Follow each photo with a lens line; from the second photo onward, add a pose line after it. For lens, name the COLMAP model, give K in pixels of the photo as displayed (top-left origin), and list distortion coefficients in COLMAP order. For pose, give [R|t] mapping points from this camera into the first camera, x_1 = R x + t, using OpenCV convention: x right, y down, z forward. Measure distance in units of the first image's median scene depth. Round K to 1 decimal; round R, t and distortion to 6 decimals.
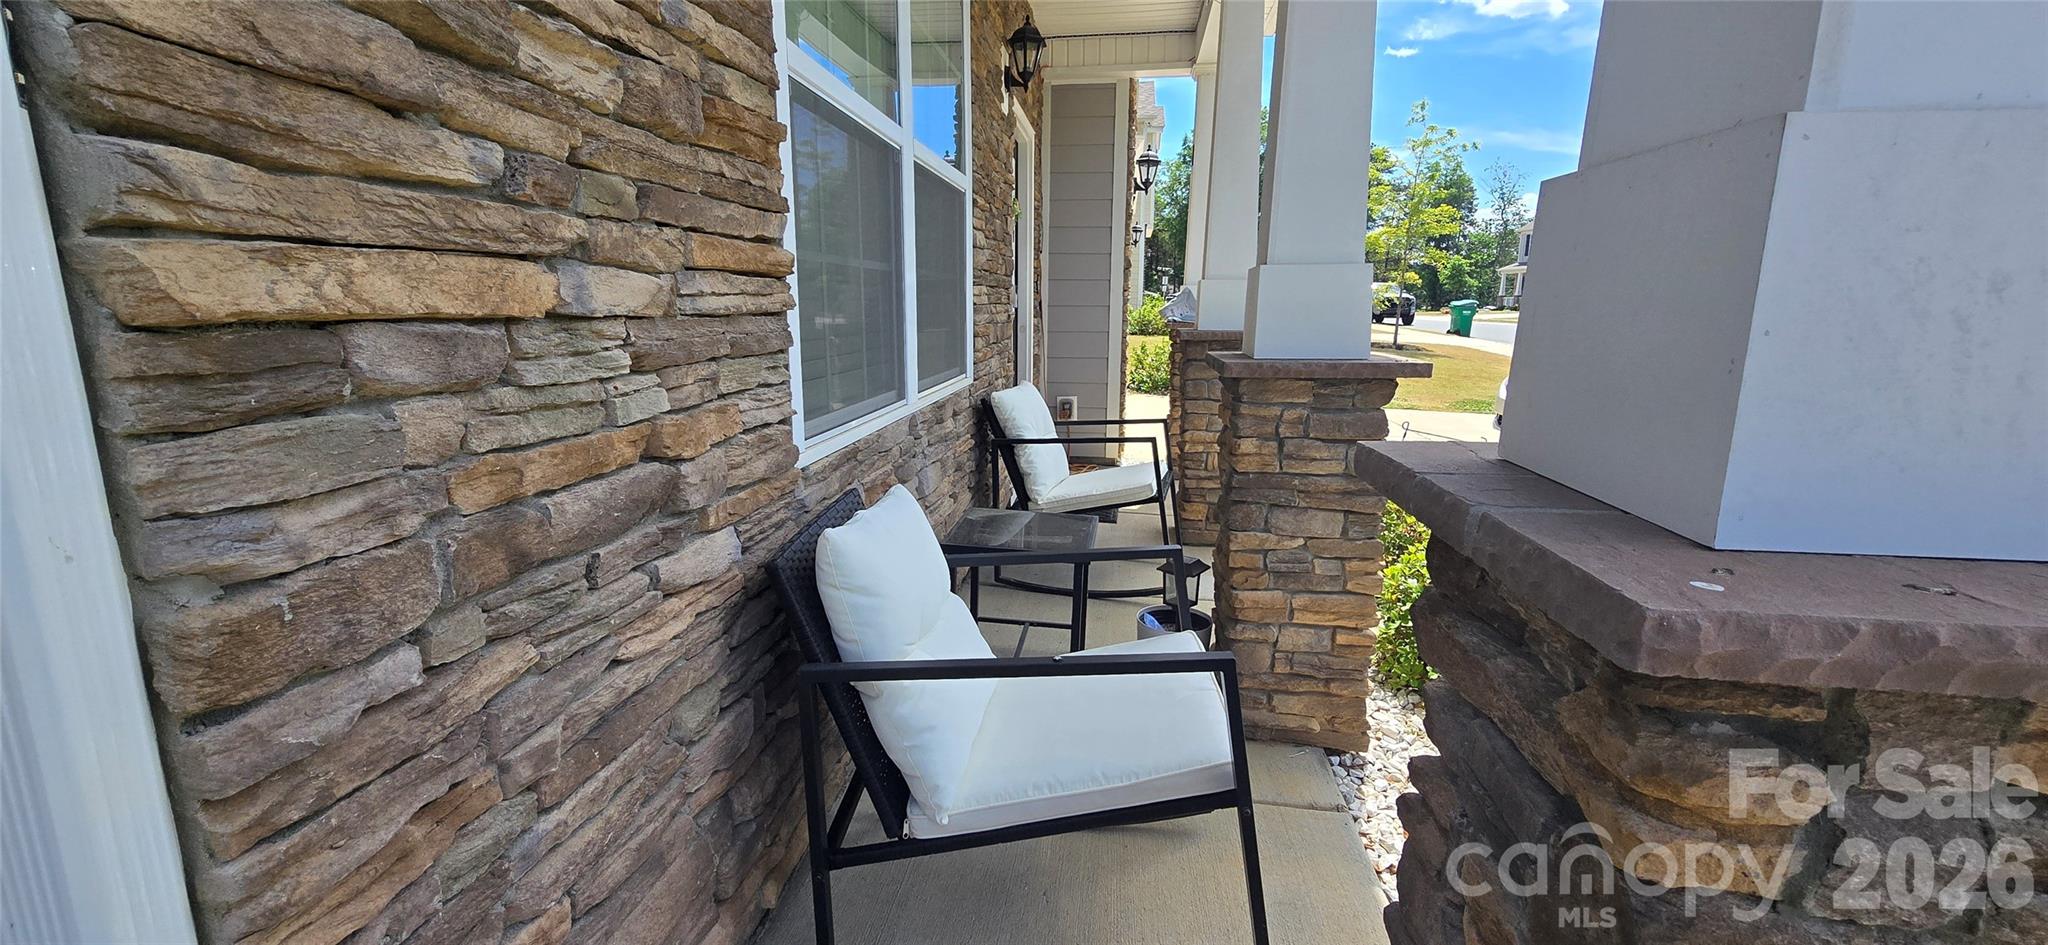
lens RADIAL K [[835.0, 0, 1024.3], [0, 835.0, 469.6], [0, 0, 1]] dist [-0.003546, -0.000805]
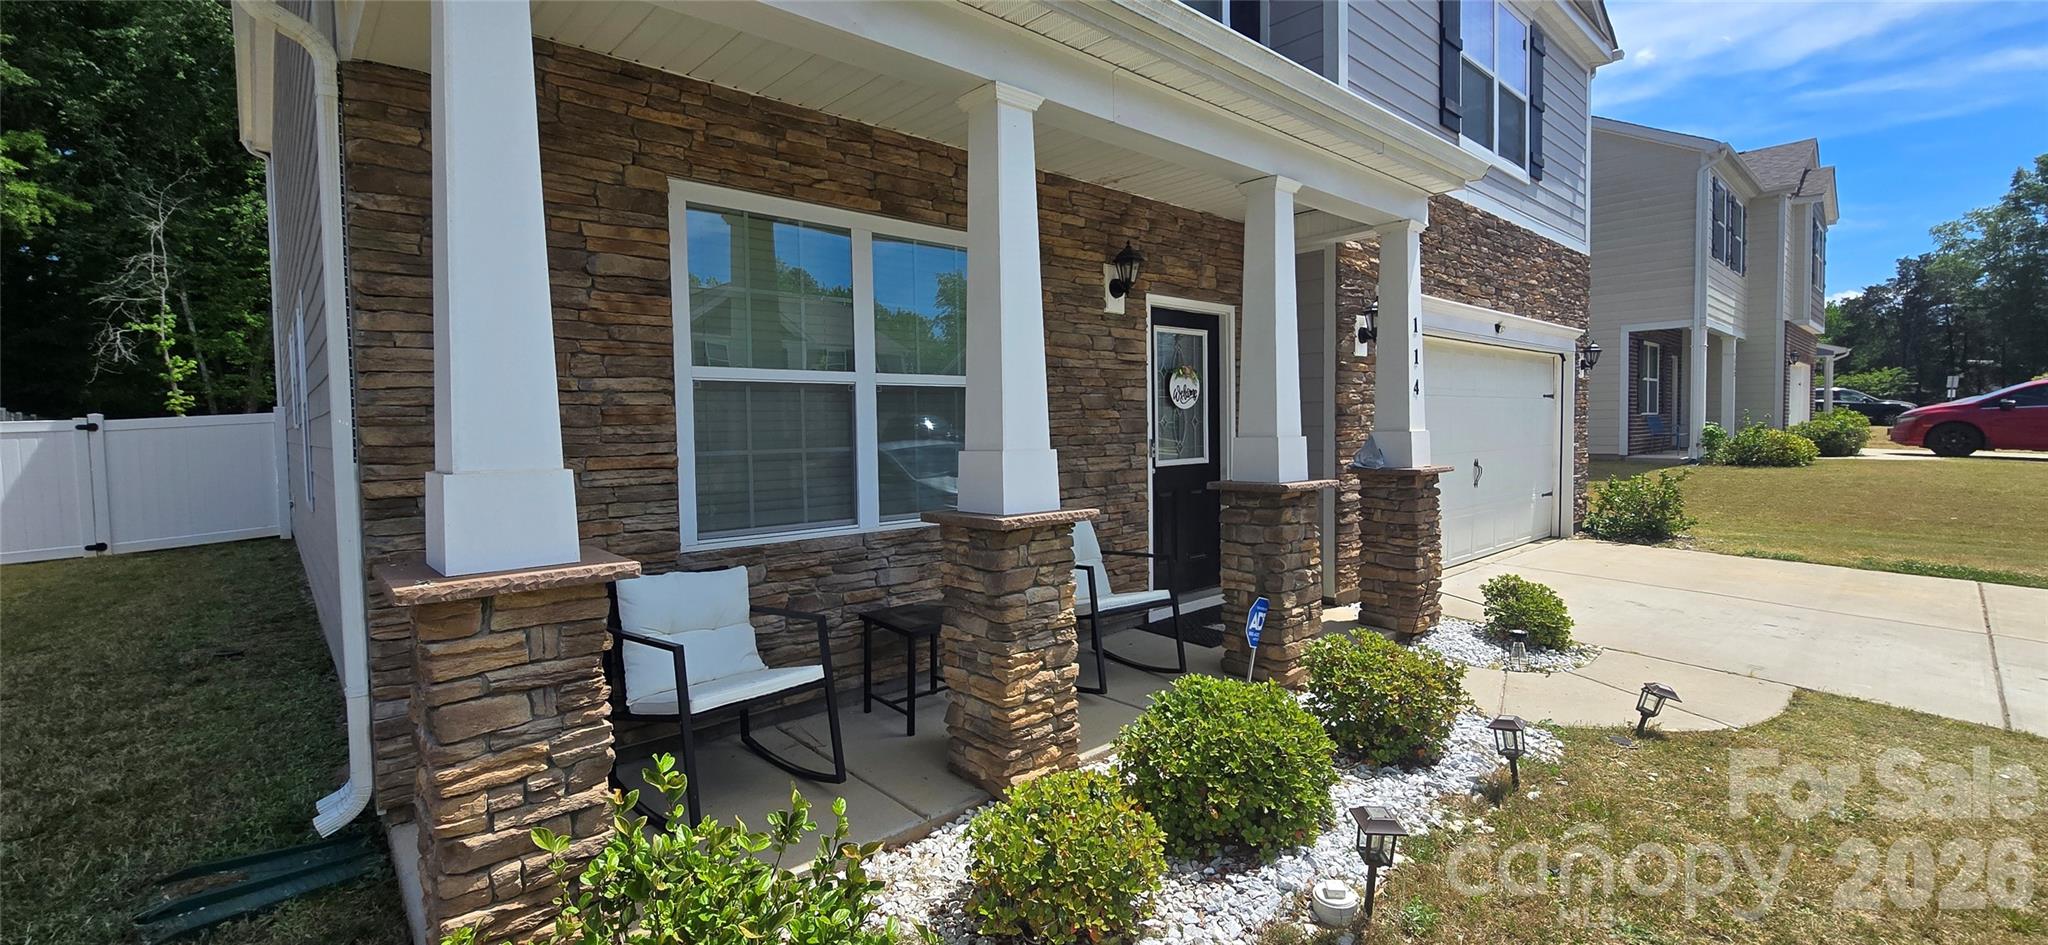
lens RADIAL K [[835.0, 0, 1021.0], [0, 835.0, 467.0], [0, 0, 1]] dist [-0.003546, -0.000805]
pose [[0.760416, 0.016954, -0.649215, 2.312914], [-0.109095, 0.988788, -0.101959, -0.119218], [0.640208, 0.148357, 0.753740, -0.155612]]
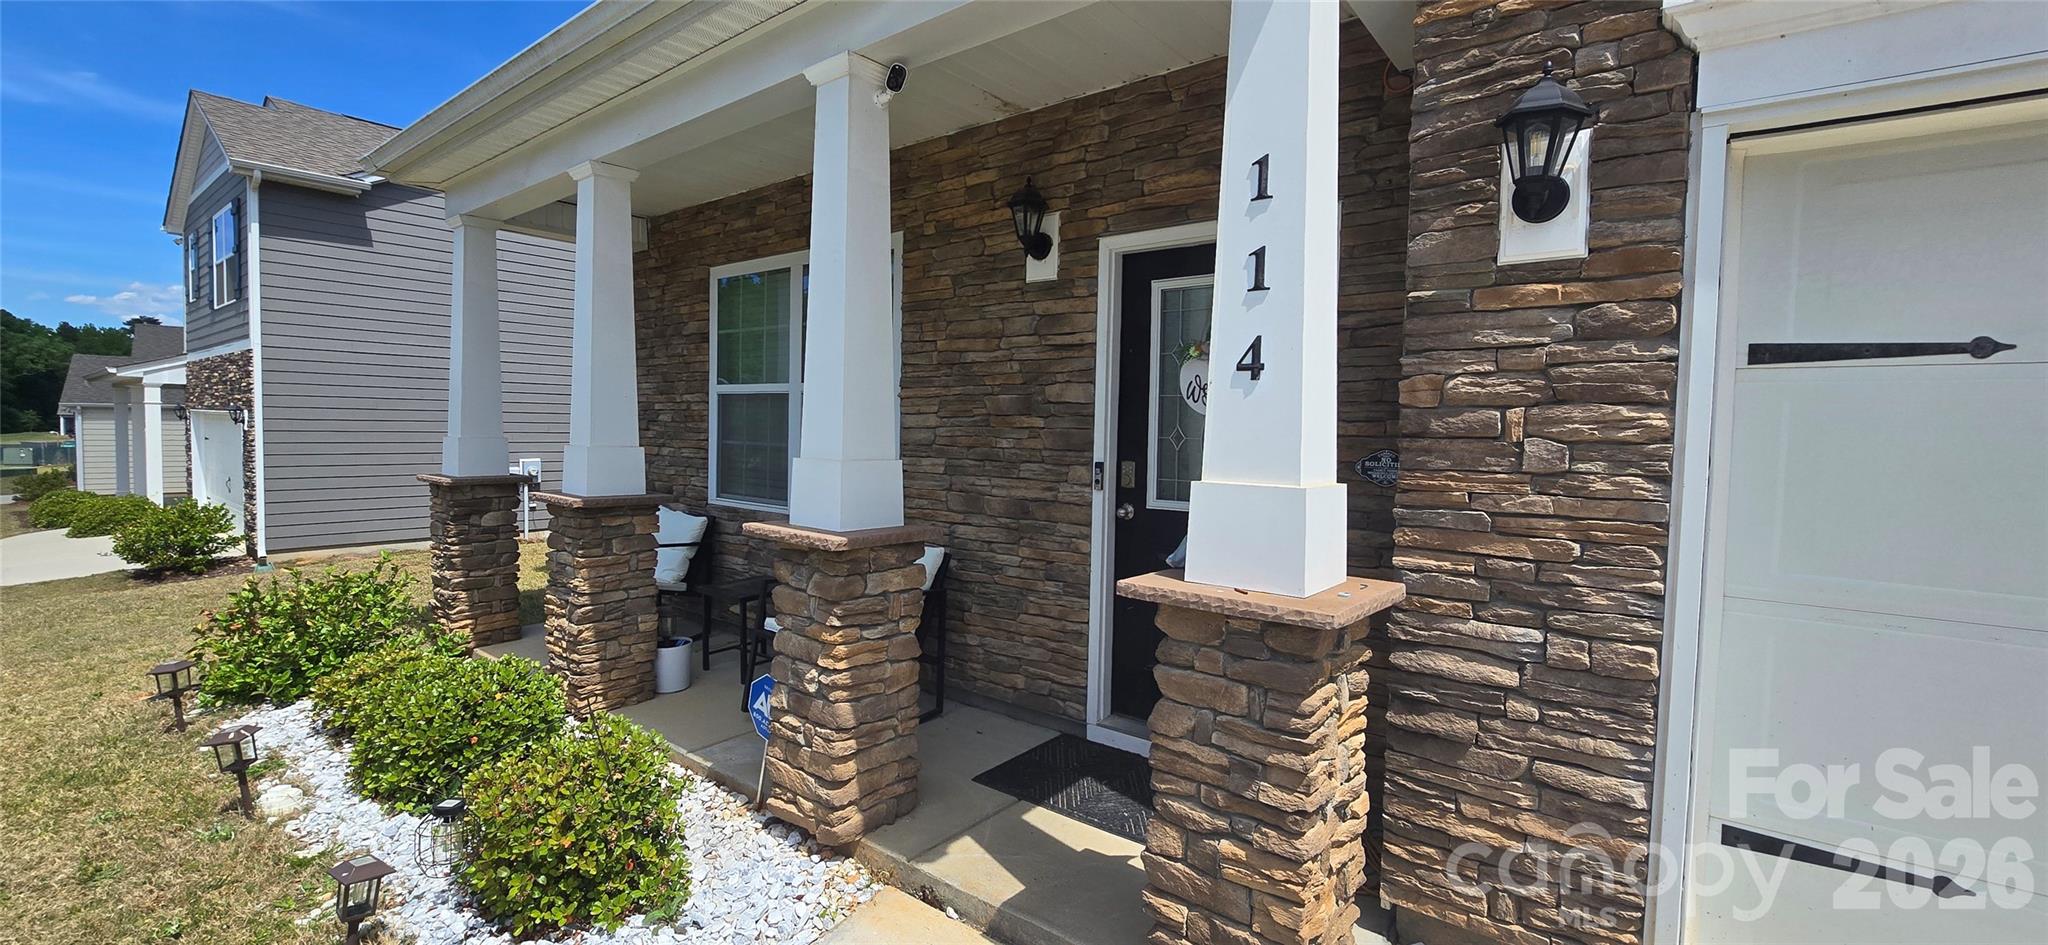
lens RADIAL K [[835.0, 0, 1020.2], [0, 835.0, 465.8], [0, 0, 1]] dist [-0.003546, -0.000805]
pose [[-0.519095, 0.025206, -0.854345, 2.558167], [-0.189874, 0.971188, 0.144020, -1.146259], [0.833359, 0.236978, -0.499353, 4.838086]]
